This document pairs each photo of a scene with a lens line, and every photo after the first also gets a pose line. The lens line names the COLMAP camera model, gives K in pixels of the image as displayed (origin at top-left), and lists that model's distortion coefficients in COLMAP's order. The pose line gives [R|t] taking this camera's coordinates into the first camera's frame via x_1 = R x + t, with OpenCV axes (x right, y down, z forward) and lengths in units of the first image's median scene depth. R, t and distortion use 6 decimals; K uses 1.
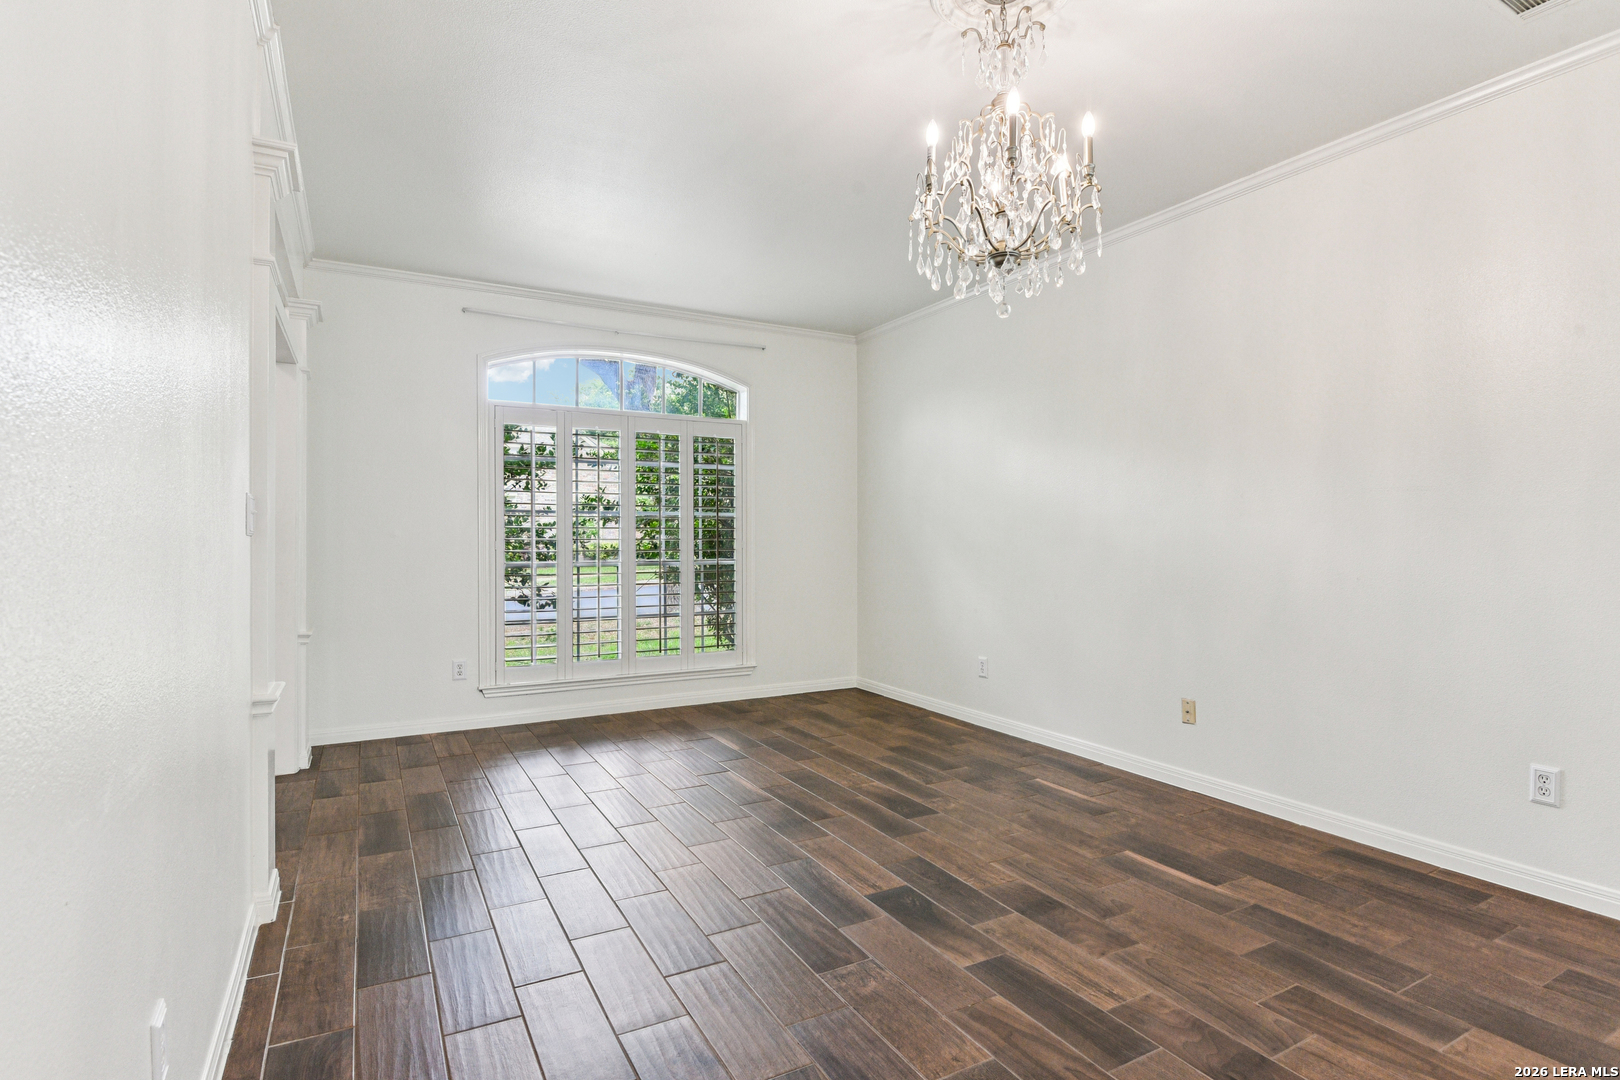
lens RADIAL K [[803.7, 0, 805.8], [0, 803.7, 534.8], [0, 0, 1]] dist [0.000719, -0.001698]
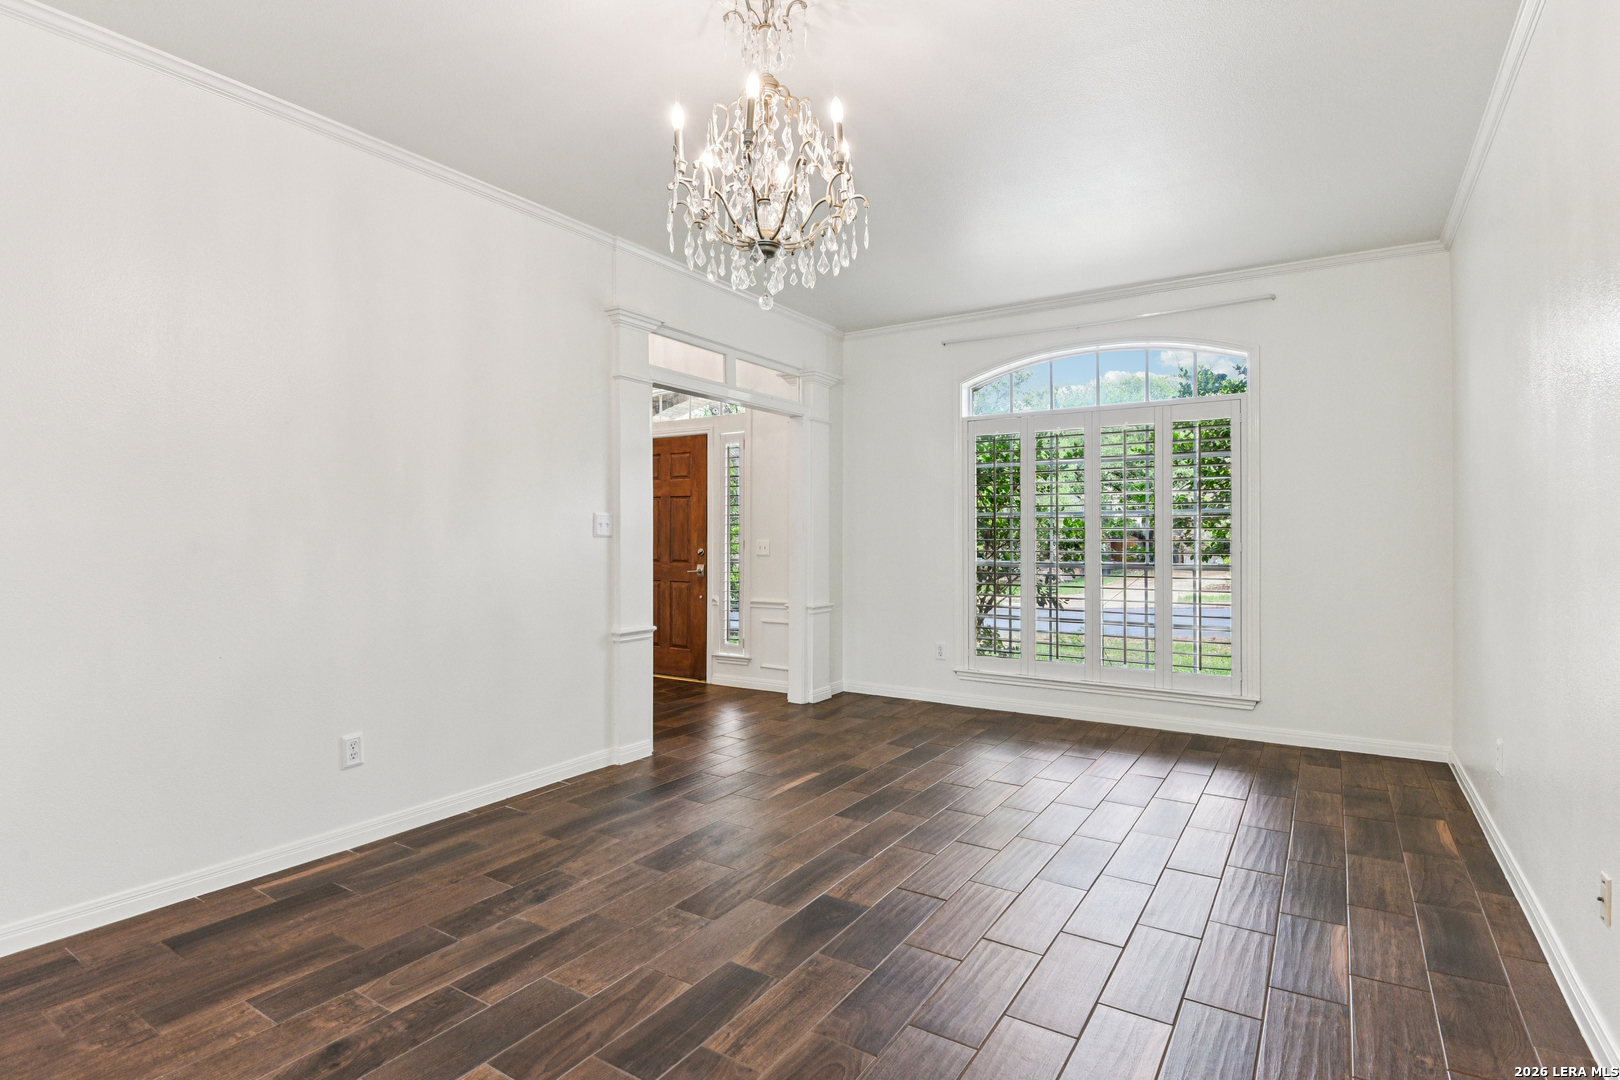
lens RADIAL K [[809.8, 0, 814.2], [0, 809.8, 536.7], [0, 0, 1]] dist [-0.001180, -0.000455]
pose [[0.480343, -0.001573, -0.877079, 0.695788], [0.002155, 0.999997, -0.000613, 0.001164], [0.877078, -0.001596, 0.480345, 0.366206]]
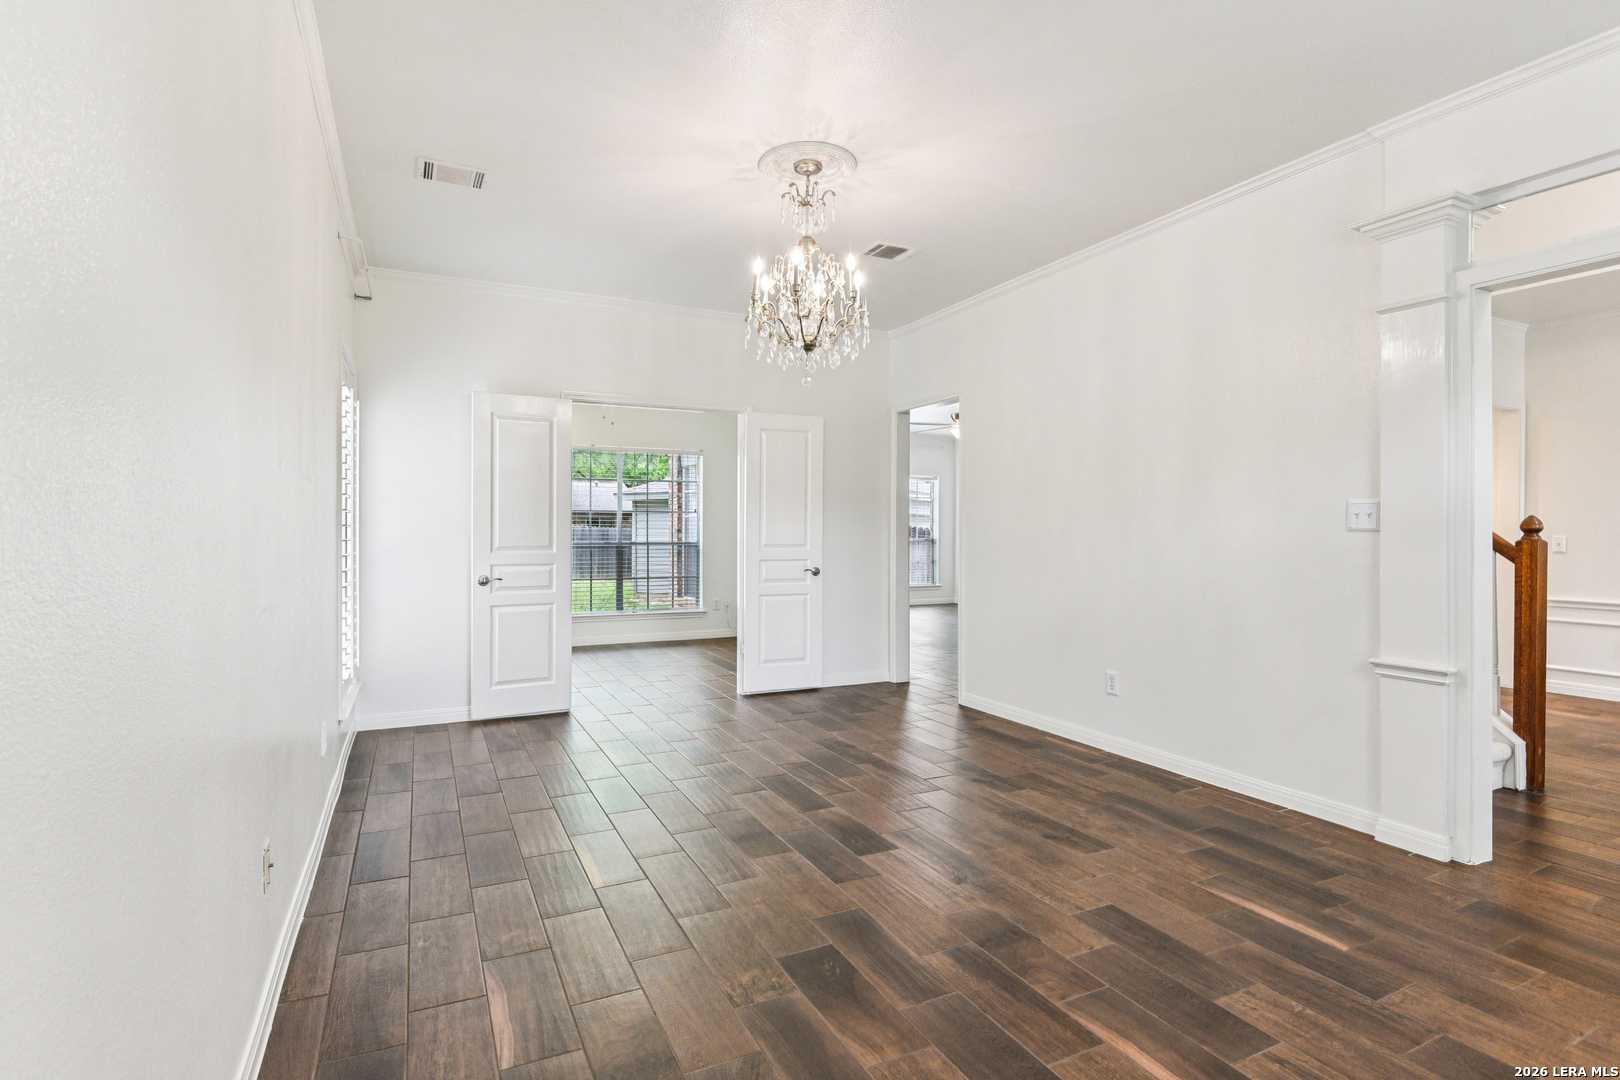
lens RADIAL K [[803.7, 0, 805.8], [0, 803.7, 534.8], [0, 0, 1]] dist [0.000719, -0.001698]
pose [[-0.998368, -0.000586, 0.057104, 0.100535], [-0.000386, 0.999994, 0.003510, 0.001167], [-0.057106, 0.003482, -0.998362, 1.559011]]
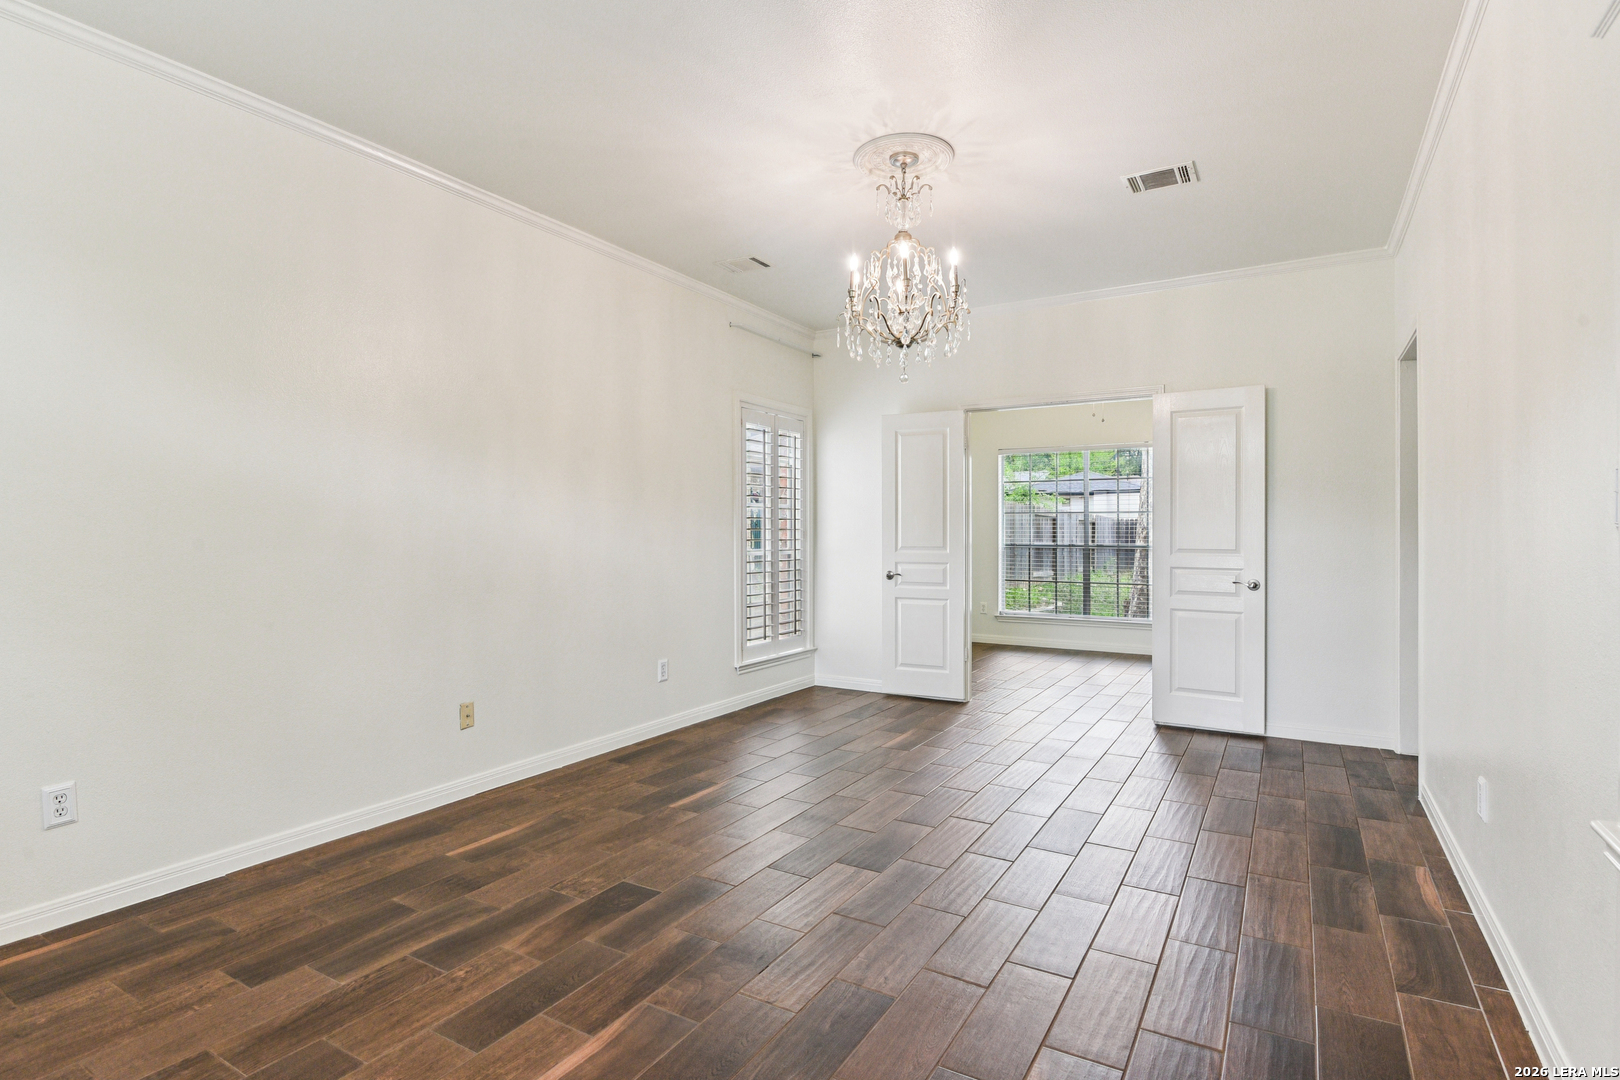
lens RADIAL K [[803.7, 0, 805.8], [0, 803.7, 534.8], [0, 0, 1]] dist [0.000719, -0.001698]
pose [[-0.511032, -0.002878, 0.859557, -0.575045], [-0.003469, 0.999993, 0.001286, 0.001776], [-0.859554, -0.002324, -0.511039, 1.186052]]
